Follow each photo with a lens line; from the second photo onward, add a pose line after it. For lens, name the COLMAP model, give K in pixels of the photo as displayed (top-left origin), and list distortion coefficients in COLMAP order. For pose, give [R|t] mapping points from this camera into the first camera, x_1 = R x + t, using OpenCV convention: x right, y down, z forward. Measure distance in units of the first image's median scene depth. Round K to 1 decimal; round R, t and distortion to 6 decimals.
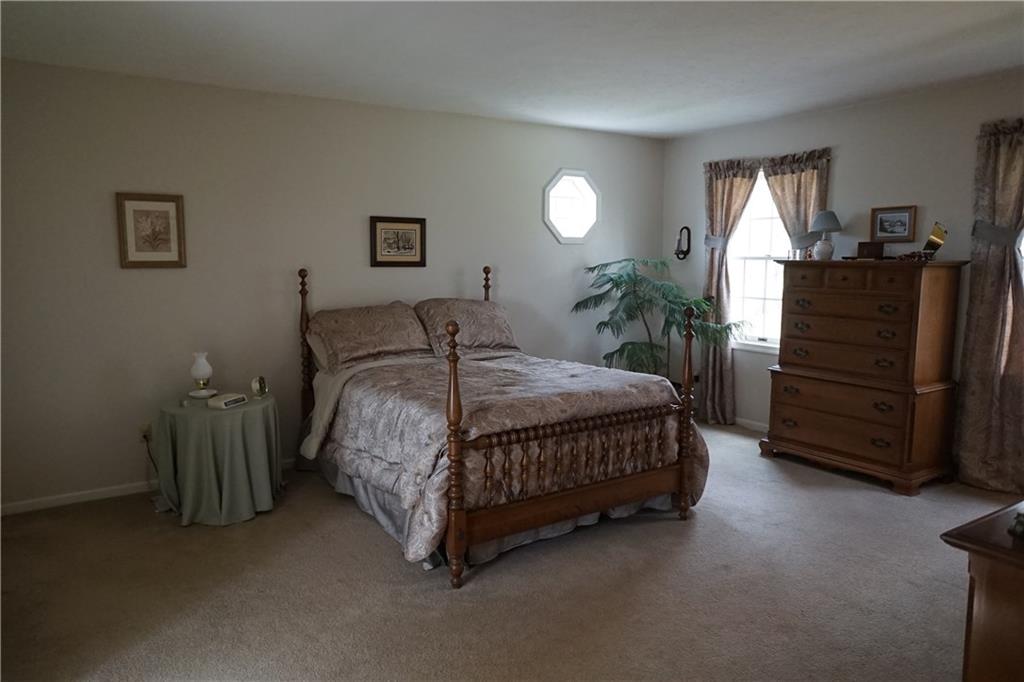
lens RADIAL K [[689.0, 0, 499.5], [0, 689.0, 345.7], [0, 0, 1]] dist [-0.071088, 0.096919]
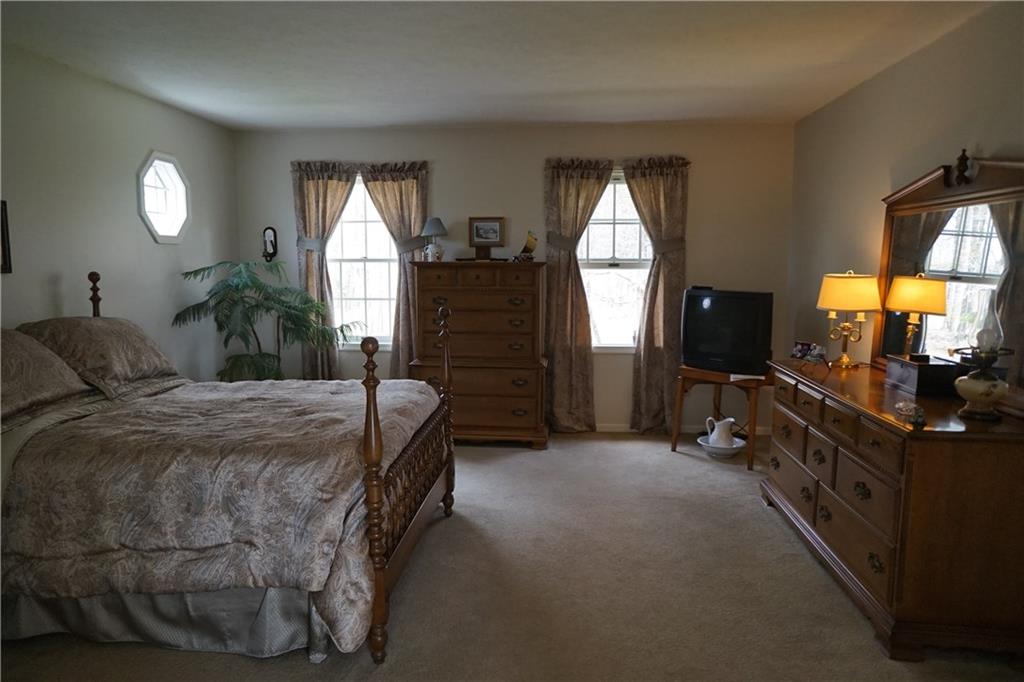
lens RADIAL K [[689.0, 0, 499.5], [0, 689.0, 345.7], [0, 0, 1]] dist [-0.071088, 0.096919]
pose [[0.620705, -0.094067, 0.778380, -0.334801], [0.099053, 0.994230, 0.041165, -0.023833], [-0.777762, 0.051549, 0.626442, 0.212037]]
